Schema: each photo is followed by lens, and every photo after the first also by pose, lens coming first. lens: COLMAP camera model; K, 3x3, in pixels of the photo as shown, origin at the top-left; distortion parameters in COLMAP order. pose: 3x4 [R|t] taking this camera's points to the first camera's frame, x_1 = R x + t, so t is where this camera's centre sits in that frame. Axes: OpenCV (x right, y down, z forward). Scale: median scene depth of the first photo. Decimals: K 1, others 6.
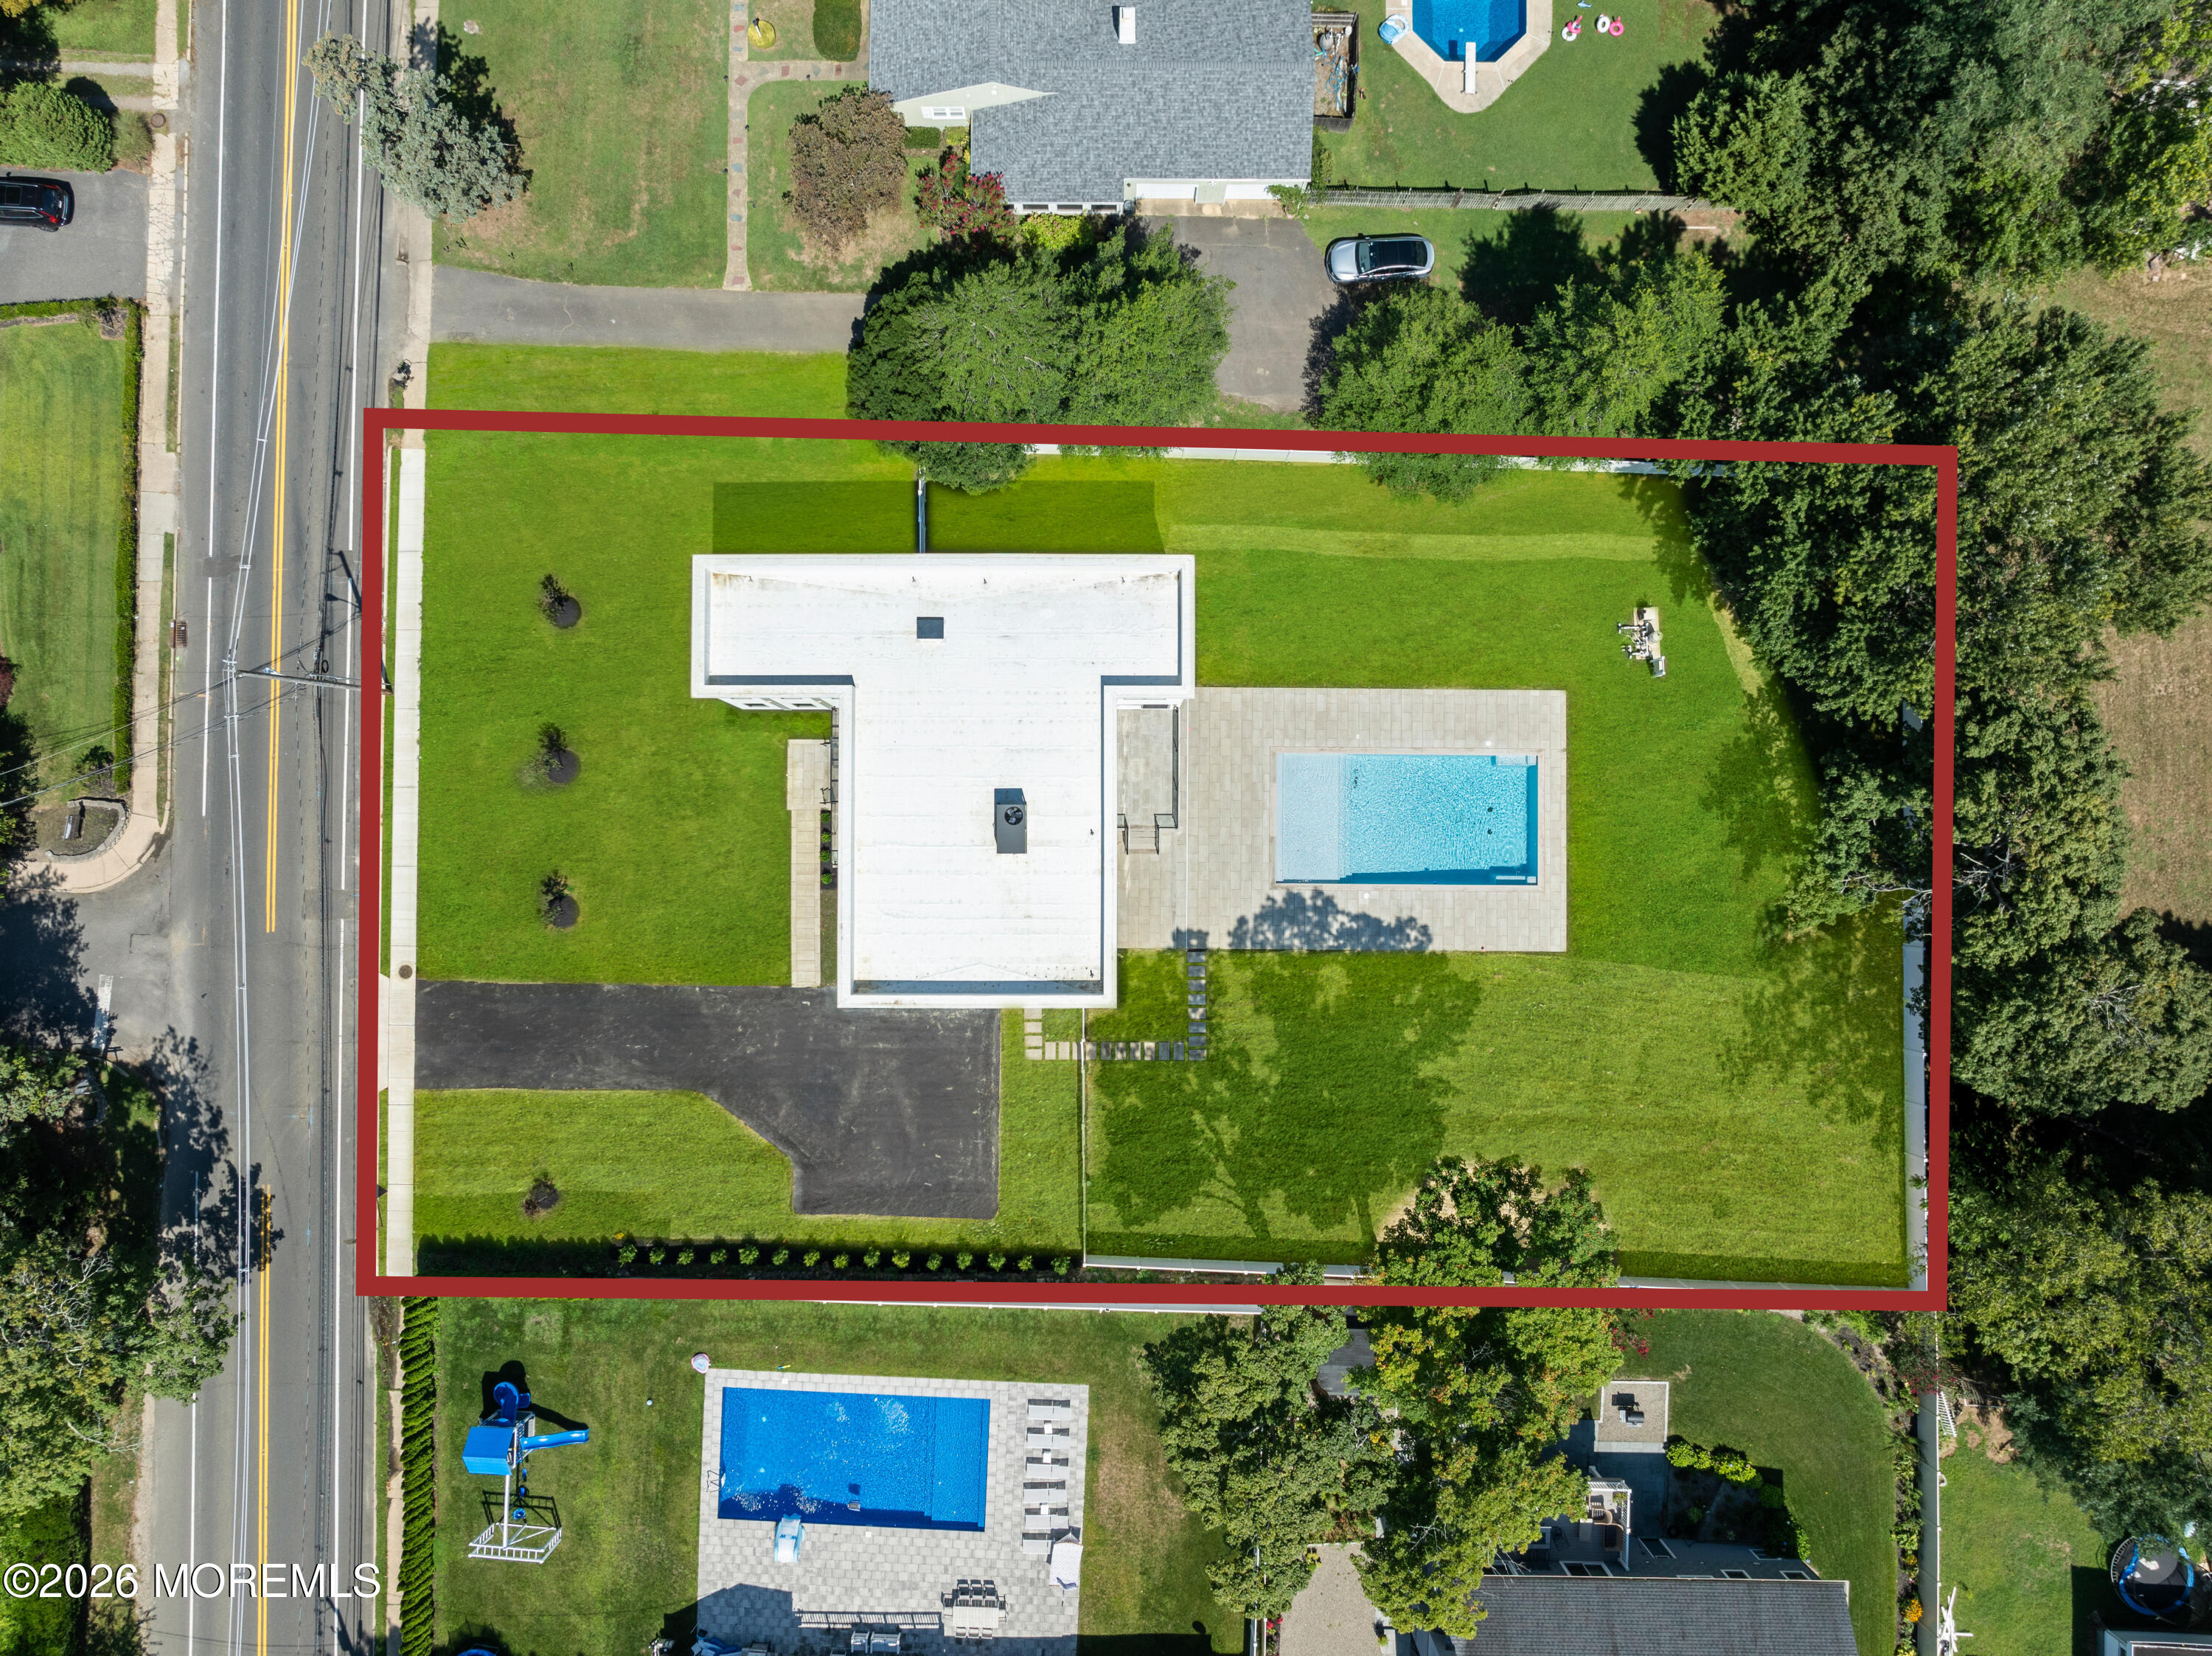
lens RADIAL K [[1543.6, 0, 1106.0], [0, 1543.6, 828.0], [0, 0, 1]] dist [-0.066658, 0.040886]
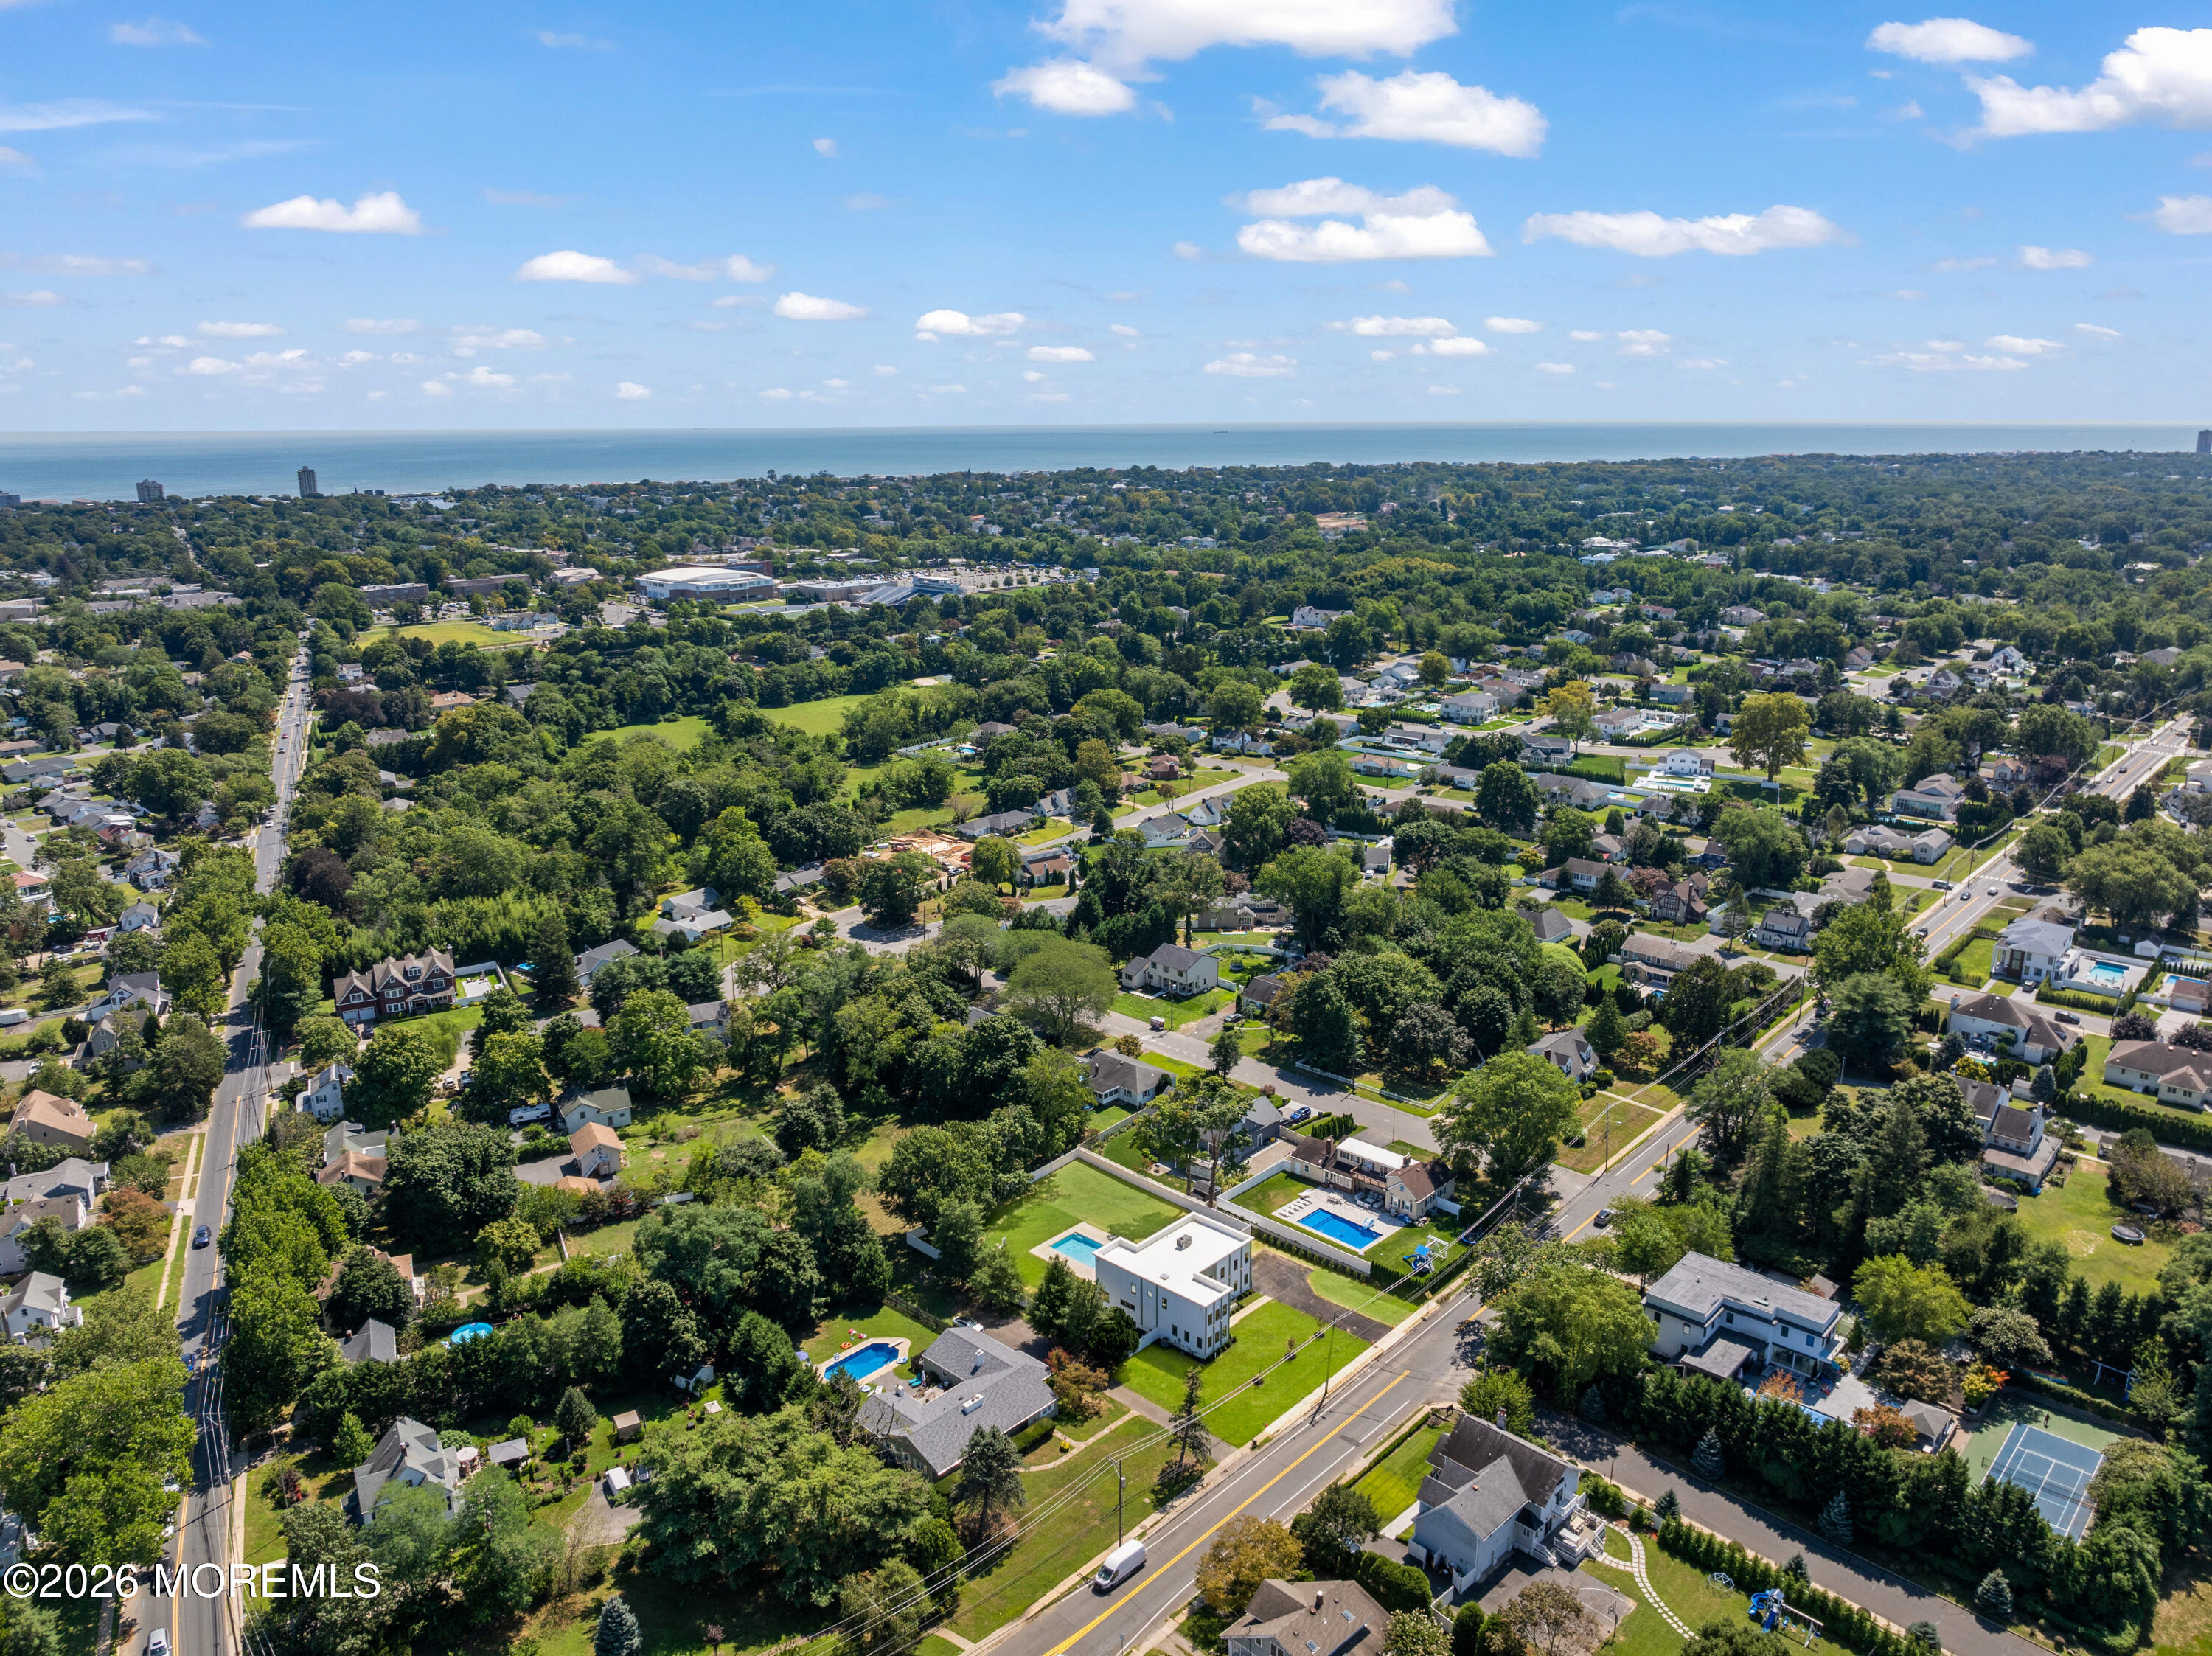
lens RADIAL K [[1544.6, 0, 1119.0], [0, 1544.6, 874.2], [0, 0, 1]] dist [-0.031642, 0.000398]
pose [[-0.741794, -0.188689, 0.643536, -1.824543], [0.670536, -0.192734, 0.716405, -2.179411], [-0.011147, 0.962938, 0.269492, -0.665818]]
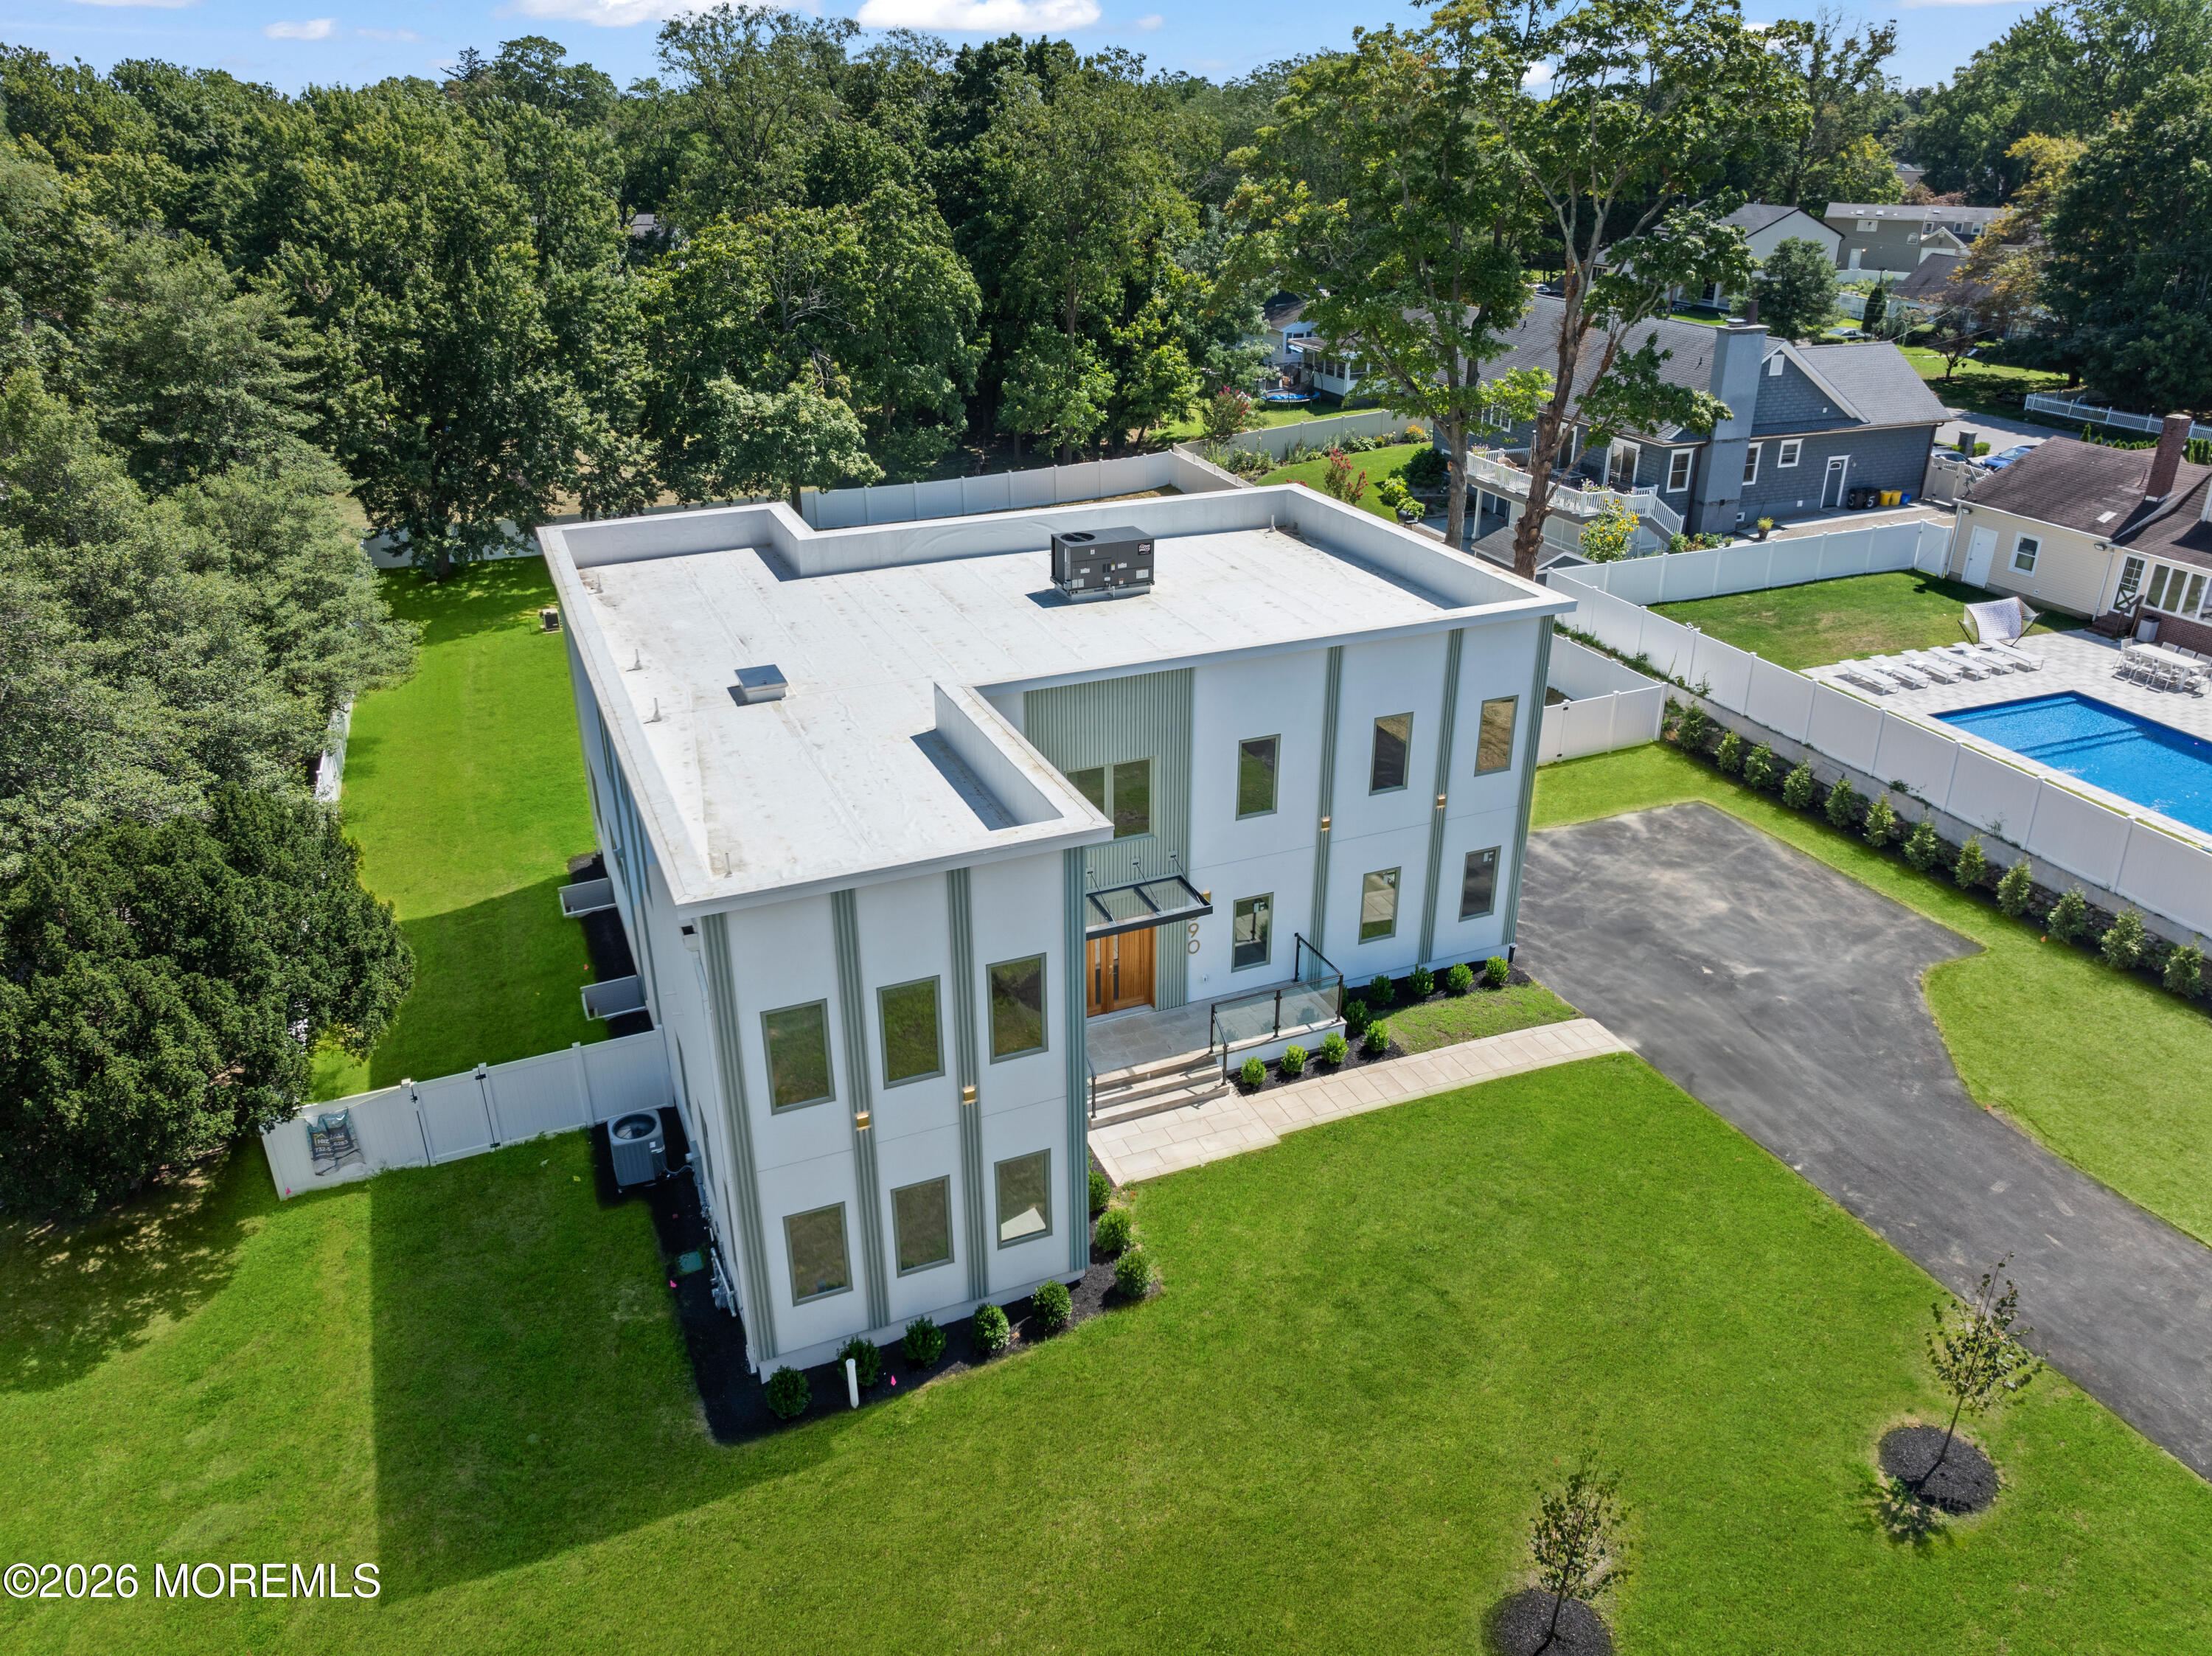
lens RADIAL K [[1560.8, 0, 1106.0], [0, 1560.8, 828.0], [0, 0, 1]] dist [-0.041121, 0.003331]
pose [[-0.392532, -0.388915, 0.833465, -0.491634], [0.919528, -0.146595, 0.364661, -0.187286], [-0.019640, 0.909536, 0.415162, 0.764194]]
